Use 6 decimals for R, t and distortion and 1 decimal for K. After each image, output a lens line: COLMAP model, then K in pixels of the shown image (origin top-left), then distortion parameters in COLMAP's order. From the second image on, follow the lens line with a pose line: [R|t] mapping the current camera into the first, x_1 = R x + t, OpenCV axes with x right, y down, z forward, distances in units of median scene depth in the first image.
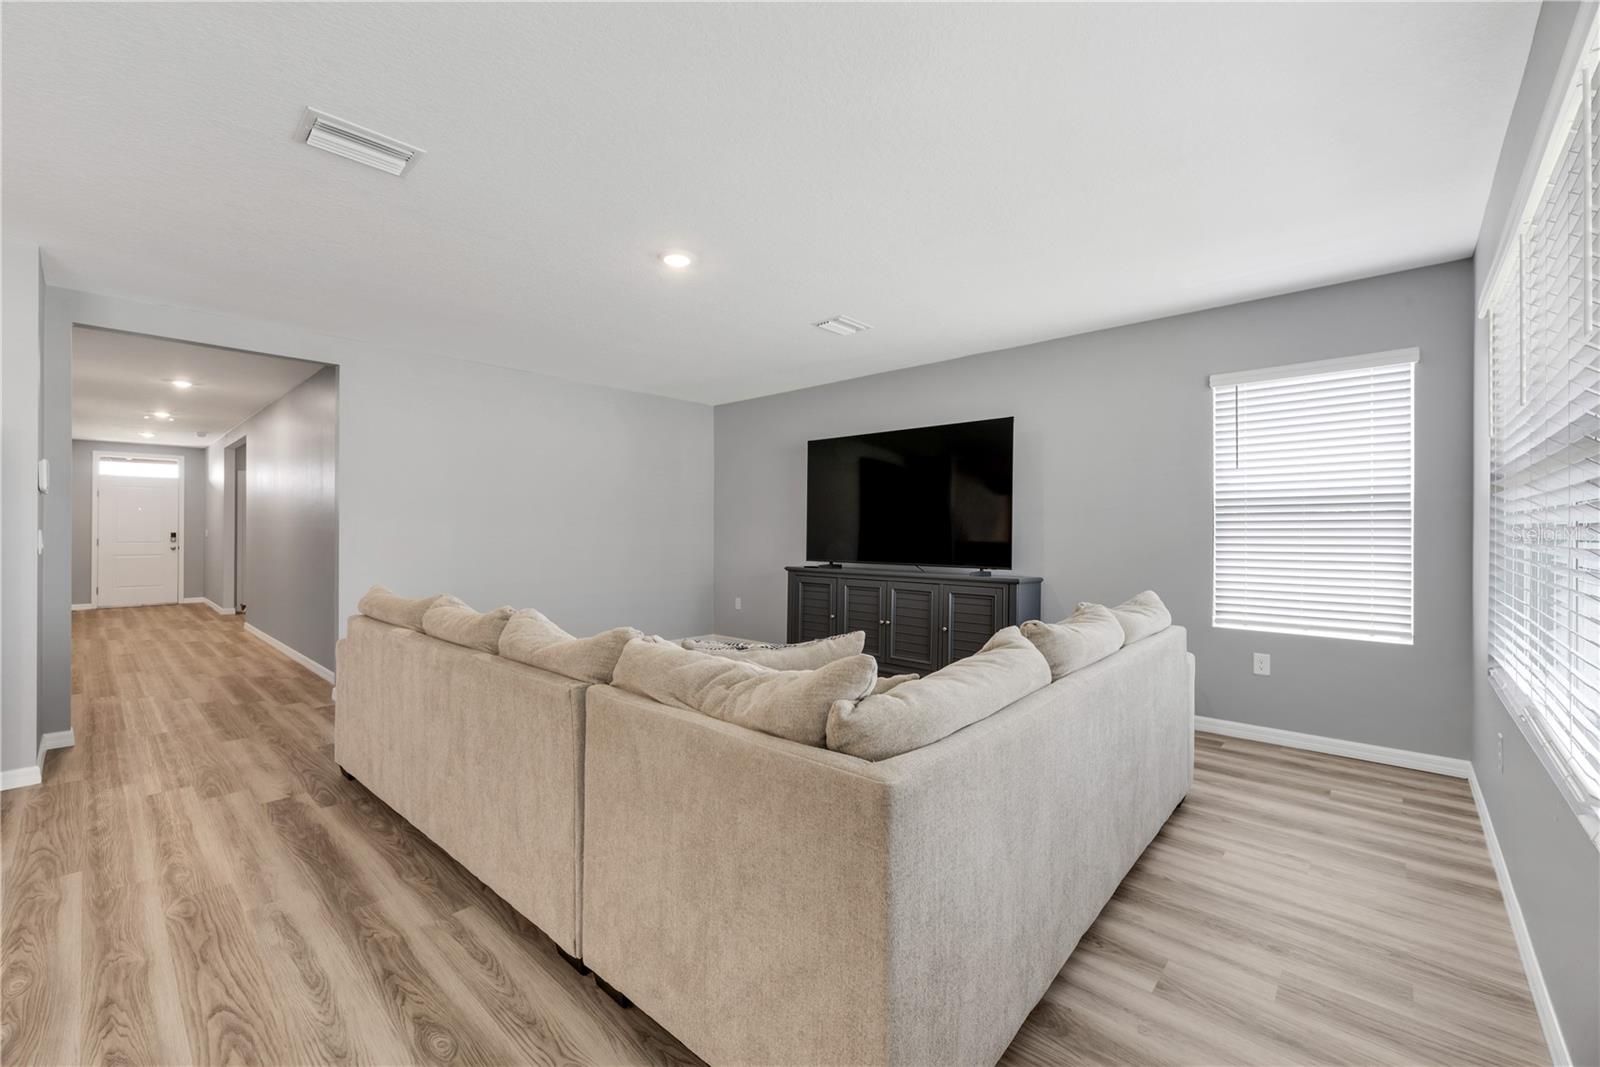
lens RADIAL K [[651.9, 0, 788.5], [0, 651.9, 532.2], [0, 0, 1]] dist [-0.004573, -0.001016]
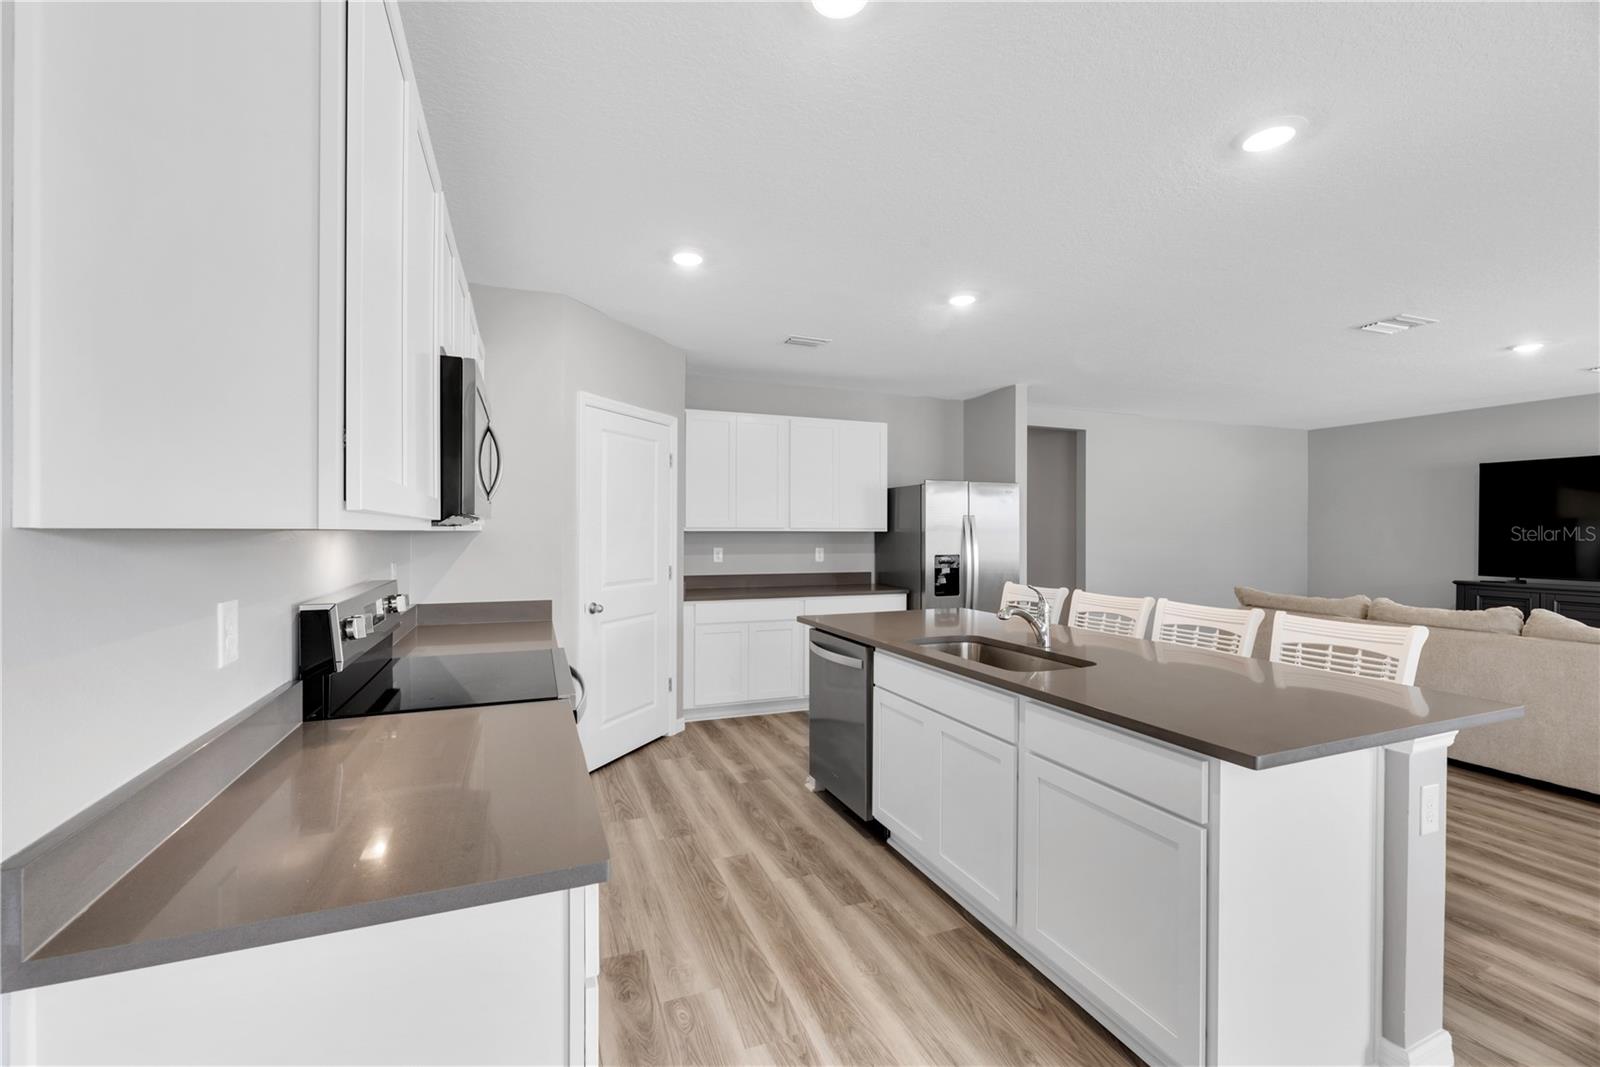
lens RADIAL K [[651.9, 0, 789.8], [0, 651.9, 535.6], [0, 0, 1]] dist [-0.004573, -0.001016]
pose [[0.898346, 0.005641, -0.439252, -1.161484], [-0.004669, 0.999984, 0.003293, -0.043325], [0.439264, -0.000908, 0.898358, -1.027377]]
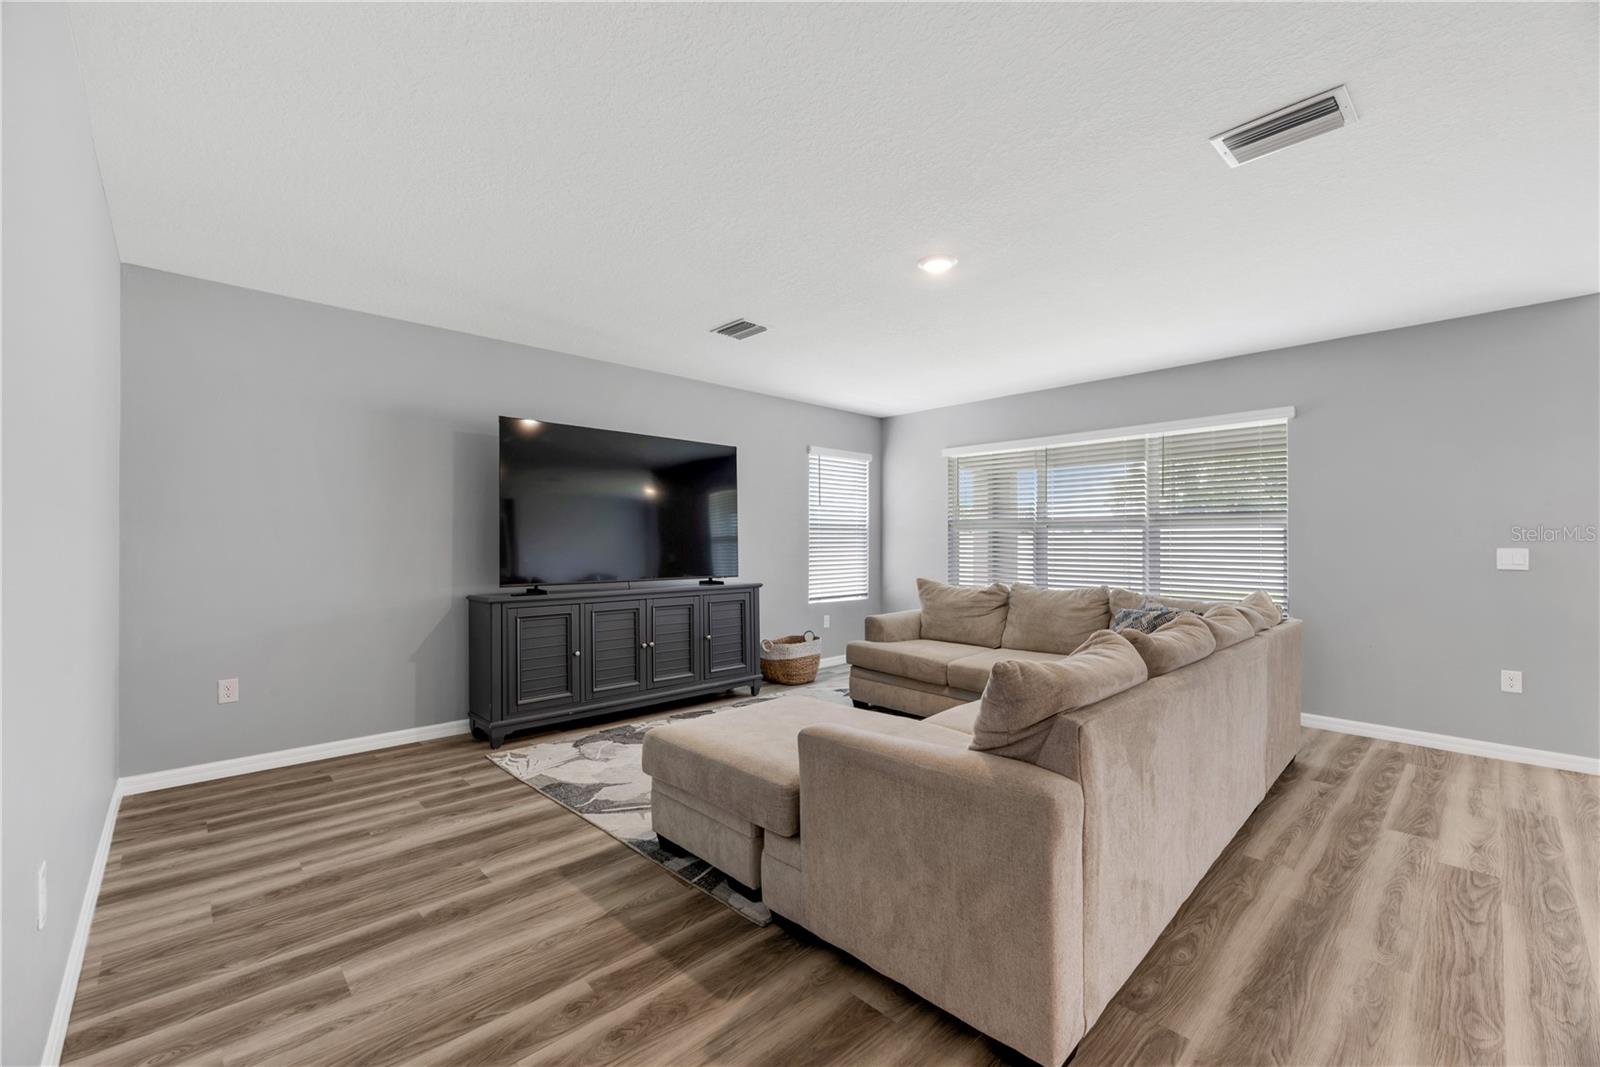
lens RADIAL K [[651.9, 0, 799.8], [0, 651.9, 532.6], [0, 0, 1]] dist [-0.004573, -0.001016]
pose [[0.068274, 0.018424, 0.997496, -1.715317], [0.002967, 0.999821, -0.018670, -0.000466], [-0.997662, 0.004235, 0.068207, 1.700222]]
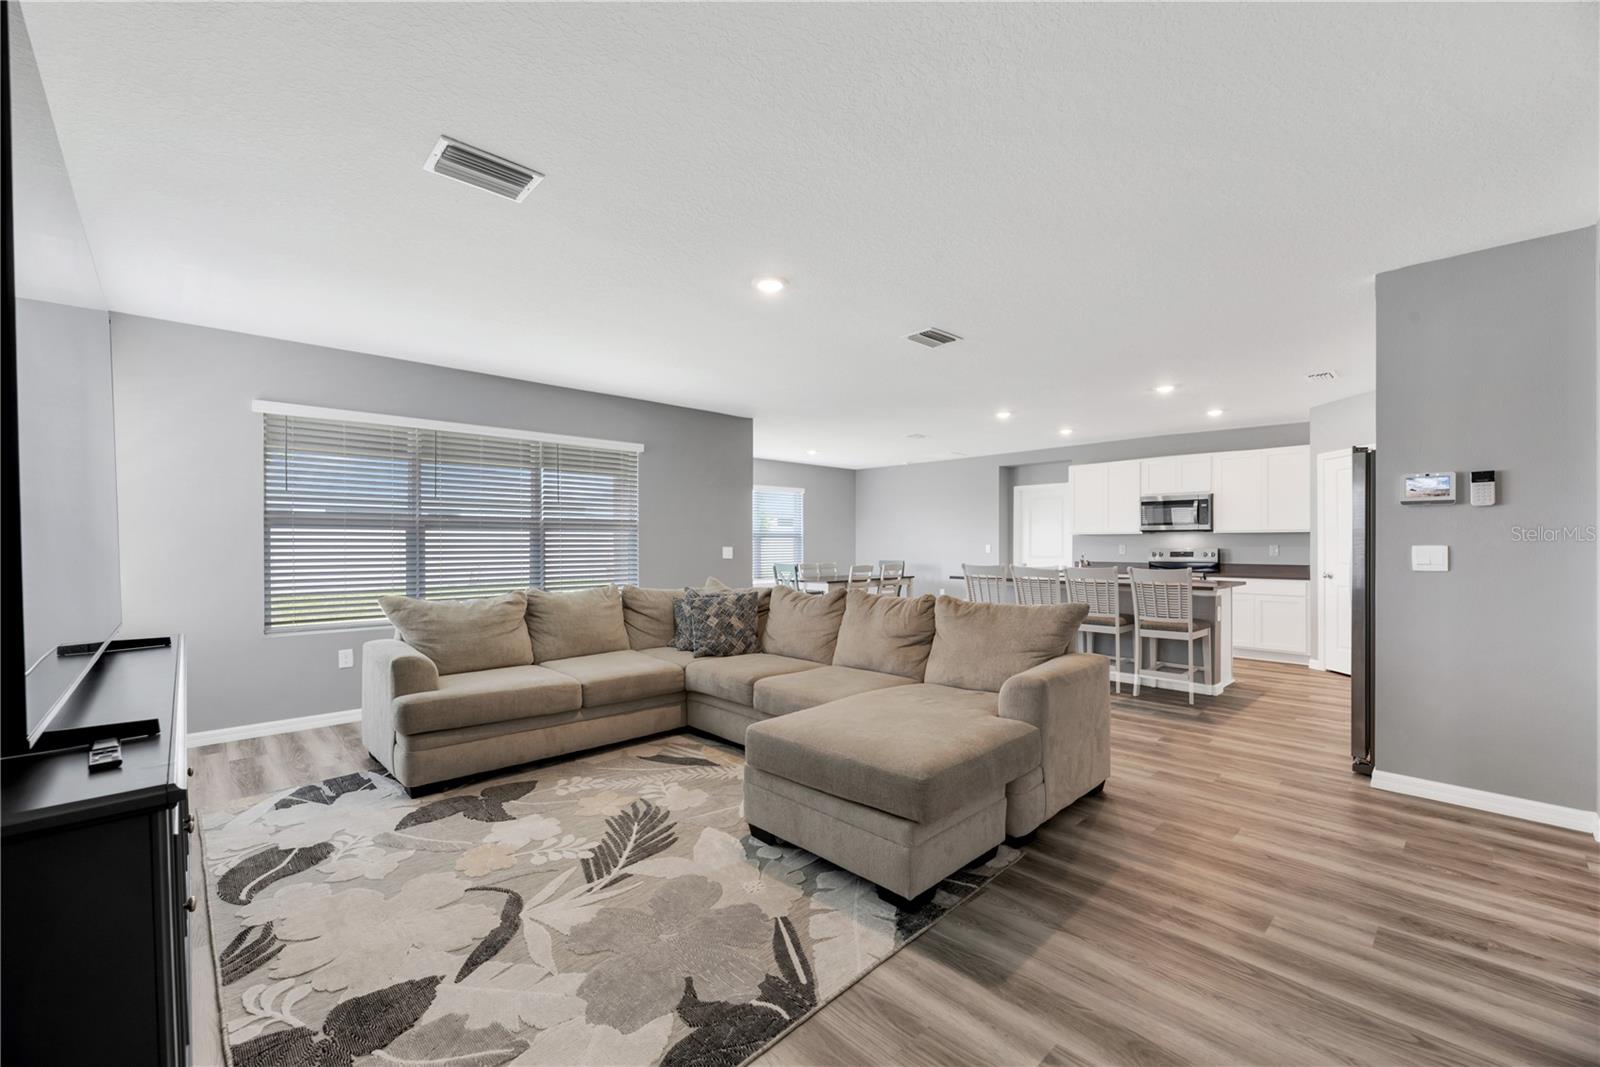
lens RADIAL K [[651.9, 0, 788.9], [0, 651.9, 544.0], [0, 0, 1]] dist [-0.004573, -0.001016]
pose [[-0.996631, 0.003487, 0.081942, -0.428021], [0.003837, 0.999984, 0.004113, -0.012492], [-0.081927, 0.004414, -0.996629, 3.035444]]
